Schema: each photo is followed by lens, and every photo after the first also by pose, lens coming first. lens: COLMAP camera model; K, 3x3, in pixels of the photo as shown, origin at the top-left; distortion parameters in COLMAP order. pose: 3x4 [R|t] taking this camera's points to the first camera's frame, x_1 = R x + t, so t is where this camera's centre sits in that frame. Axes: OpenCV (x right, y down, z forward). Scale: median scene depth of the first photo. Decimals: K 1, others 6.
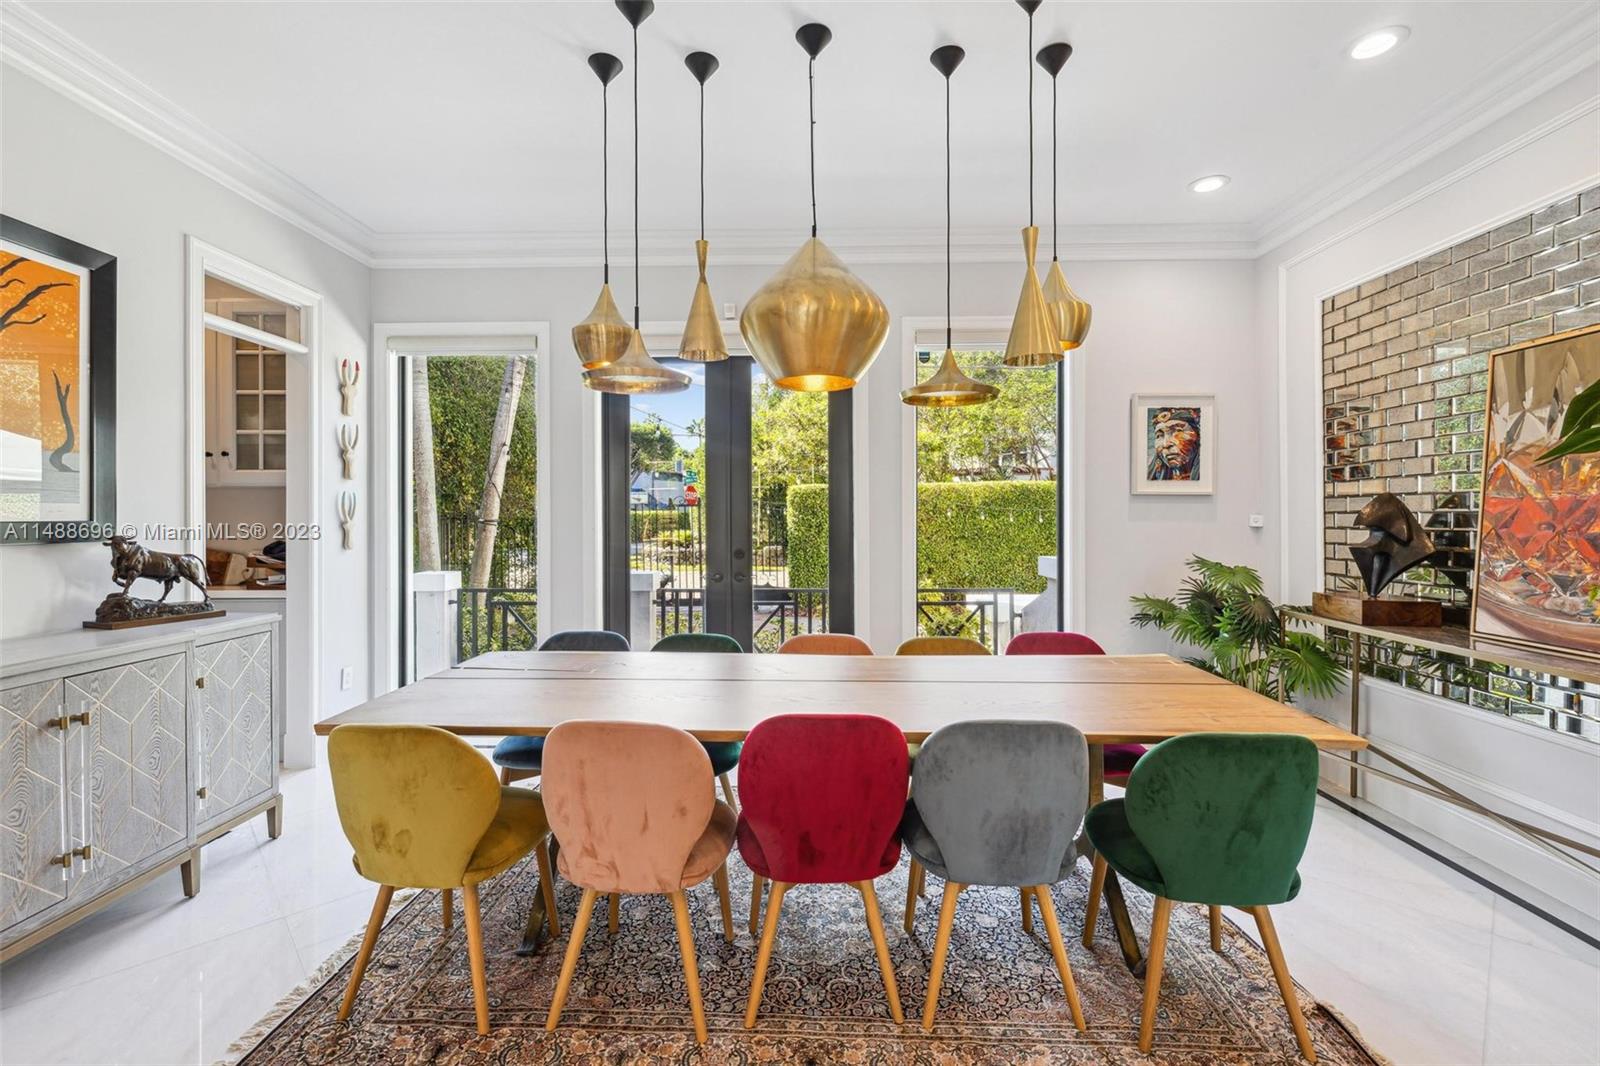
lens RADIAL K [[677.2, 0, 794.3], [0, 677.2, 521.0], [0, 0, 1]] dist [-0.002326, 0.000156]
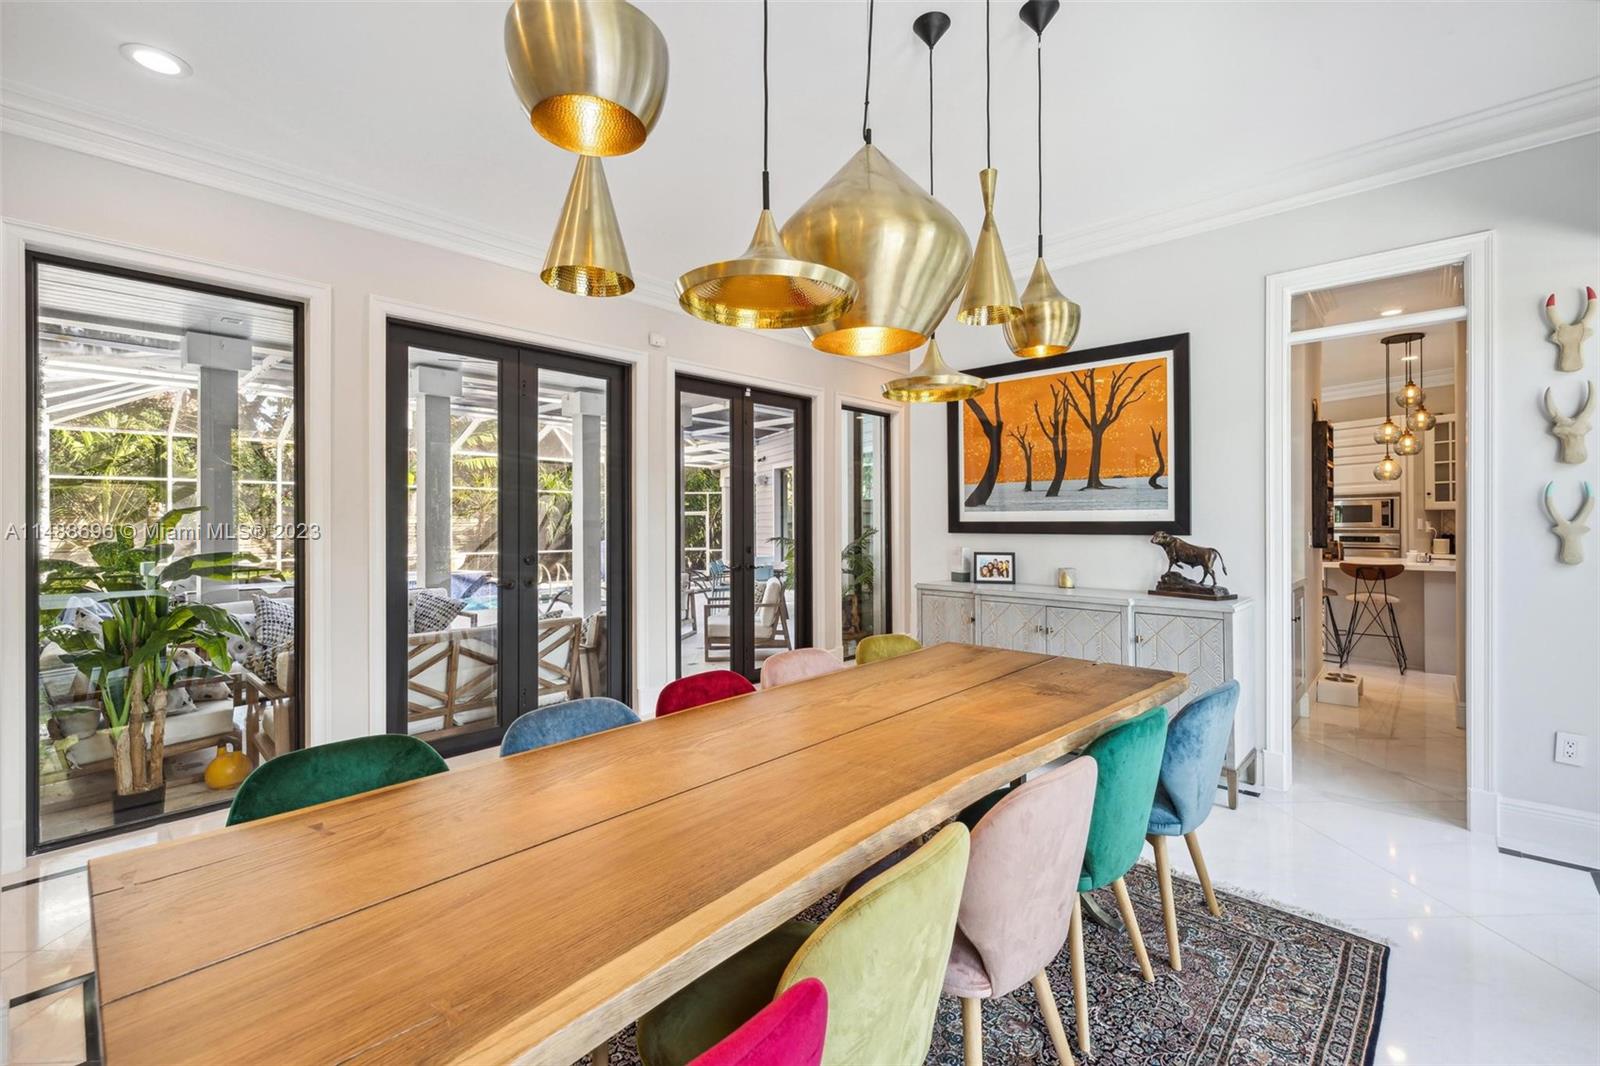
lens RADIAL K [[677.2, 0, 799.8], [0, 677.2, 522.2], [0, 0, 1]] dist [-0.002326, 0.000156]
pose [[-0.663744, -0.000178, -0.747960, 0.245810], [-0.005521, 0.999974, 0.004661, -0.000041], [0.747940, 0.007223, -0.663728, 0.565390]]
